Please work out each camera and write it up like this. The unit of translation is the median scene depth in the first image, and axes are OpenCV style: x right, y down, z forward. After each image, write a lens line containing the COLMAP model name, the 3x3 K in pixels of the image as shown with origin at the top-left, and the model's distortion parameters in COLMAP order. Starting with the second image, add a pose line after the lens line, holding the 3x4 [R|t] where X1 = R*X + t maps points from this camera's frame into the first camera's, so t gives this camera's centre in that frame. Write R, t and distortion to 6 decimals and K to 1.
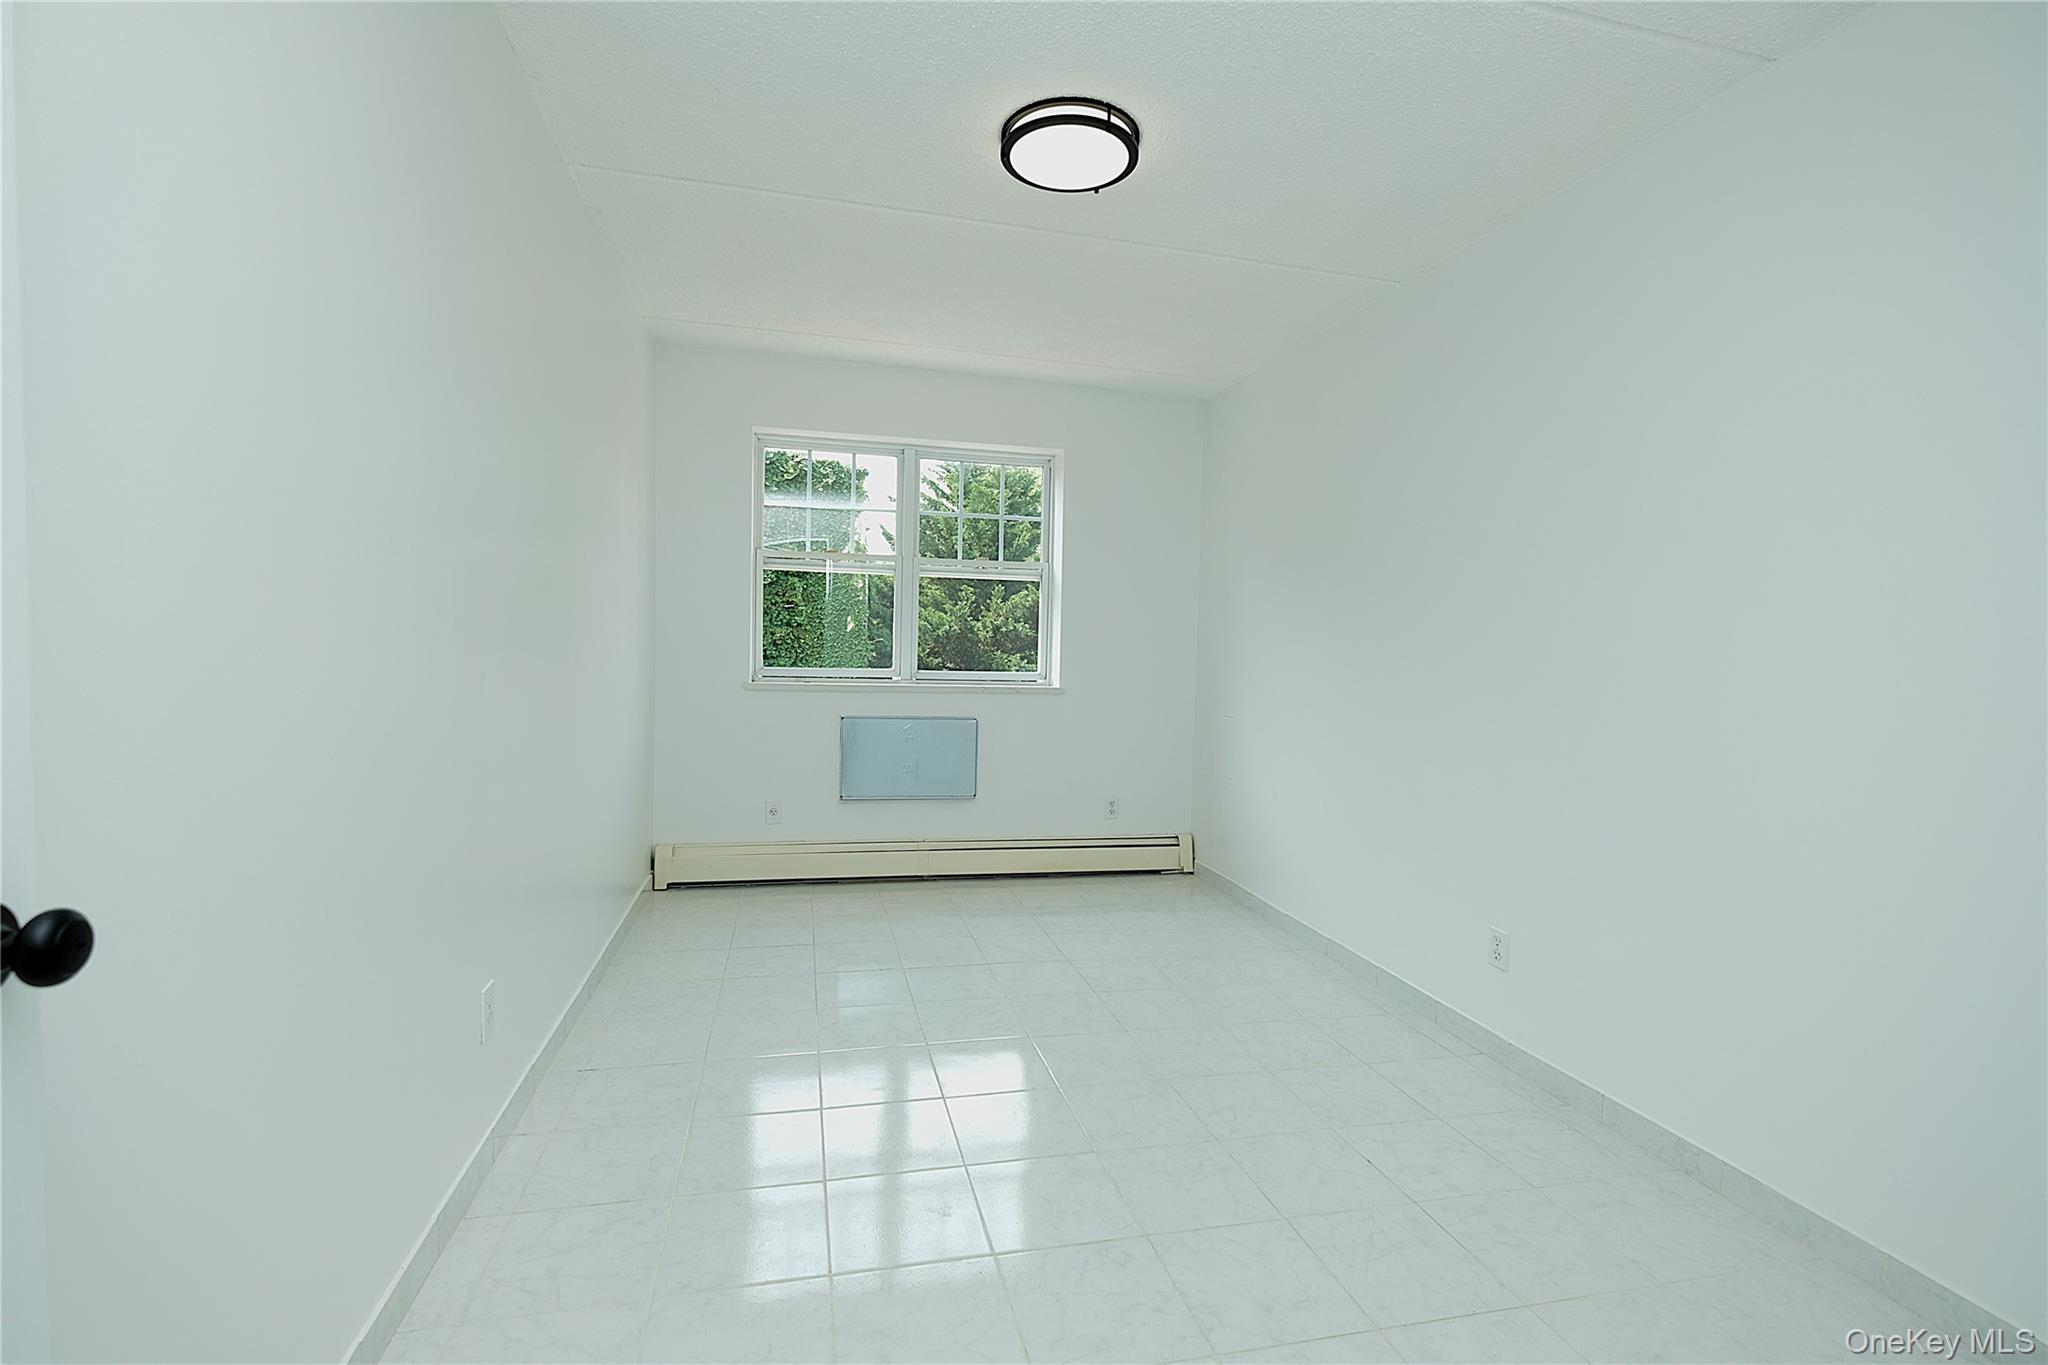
lens RADIAL K [[915.4, 0, 1024.0], [0, 915.4, 682.5], [0, 0, 1]] dist [0.001035, 0.000224]
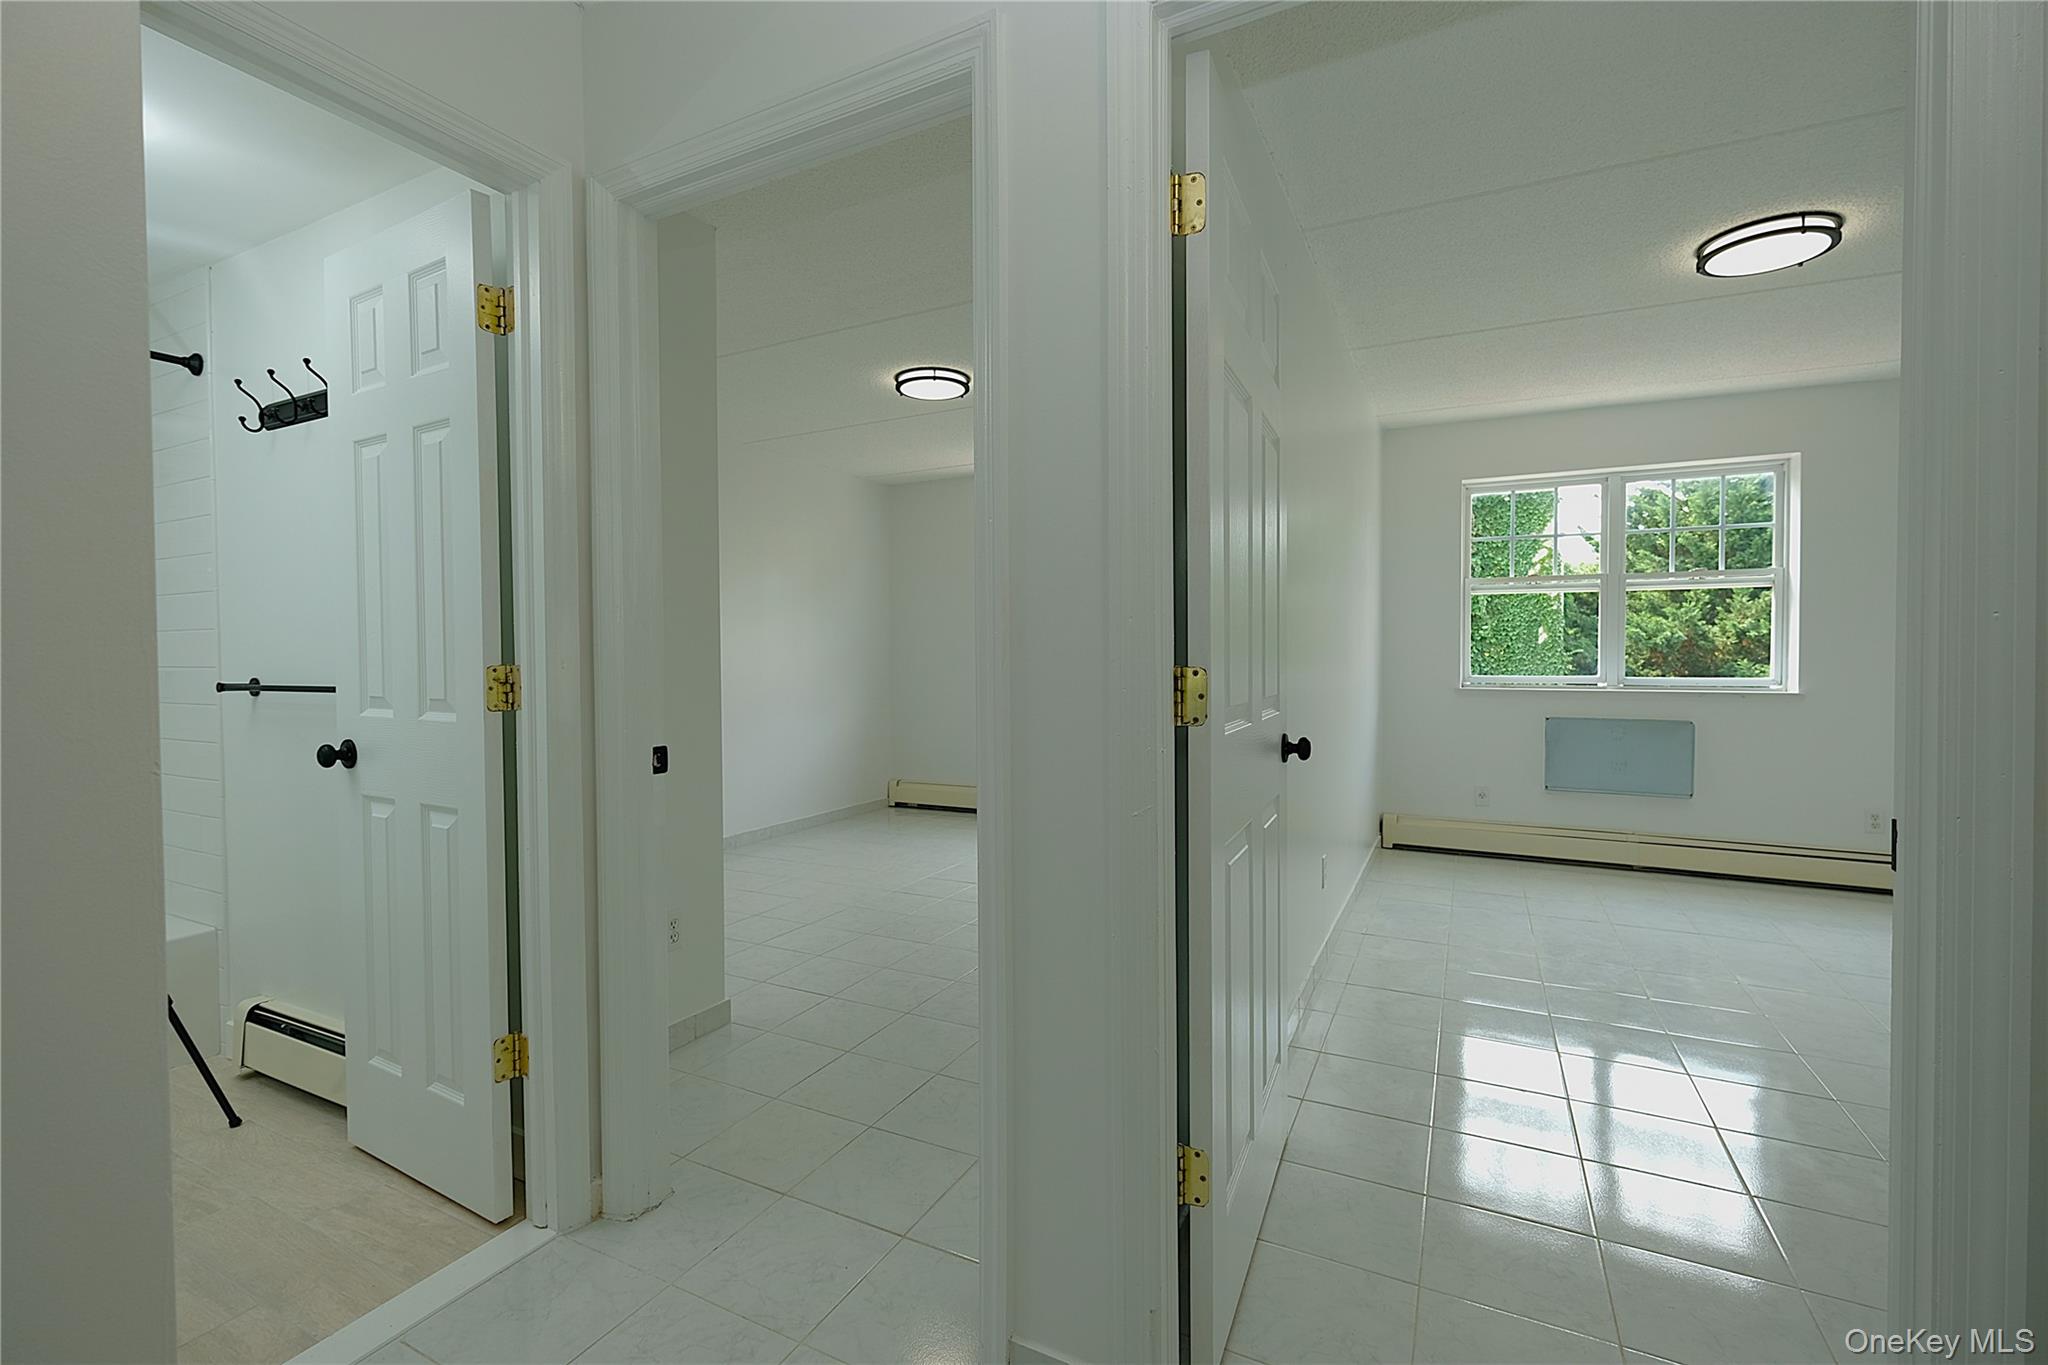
lens RADIAL K [[915.4, 0, 1024.0], [0, 915.4, 682.5], [0, 0, 1]] dist [0.001035, 0.000224]
pose [[0.765359, -0.009981, -0.643526, 0.032941], [-0.002458, 0.999827, -0.018432, 0.013182], [0.643599, 0.015689, 0.765202, -0.257826]]
